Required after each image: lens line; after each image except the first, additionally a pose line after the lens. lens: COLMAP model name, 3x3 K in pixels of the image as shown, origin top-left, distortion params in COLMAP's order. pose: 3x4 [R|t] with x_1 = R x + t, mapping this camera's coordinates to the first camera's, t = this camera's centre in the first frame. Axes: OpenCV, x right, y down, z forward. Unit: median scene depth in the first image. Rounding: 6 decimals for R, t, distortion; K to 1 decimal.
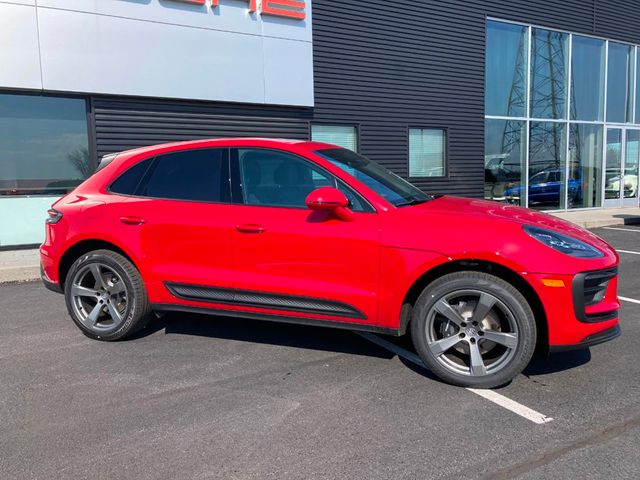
lens RADIAL K [[517.4, 0, 307.9], [0, 517.4, 238.2], [0, 0, 1]] dist [0.013687, 0.001953]
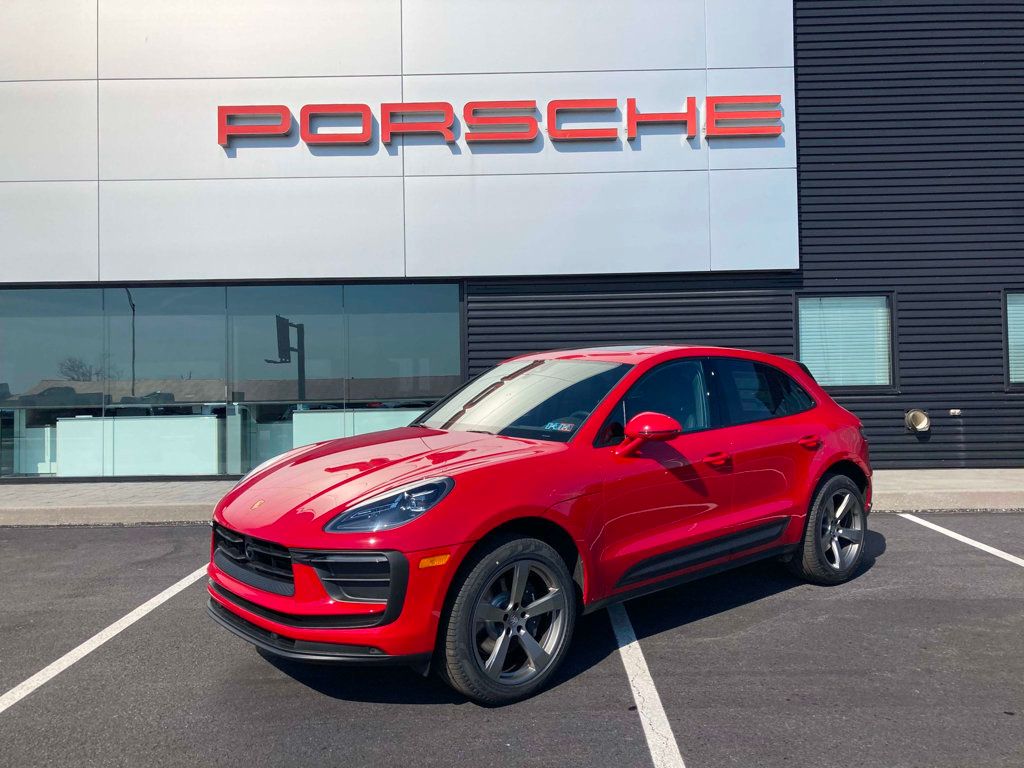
lens RADIAL K [[828.7, 0, 522.5], [0, 828.7, 373.0], [0, 0, 1]] dist [0.012178, 0.000897]
pose [[0.869535, -0.004629, -0.493850, 0.204964], [-0.051582, 0.993636, -0.100137, -0.017427], [0.491170, 0.112546, 0.863762, 0.010314]]
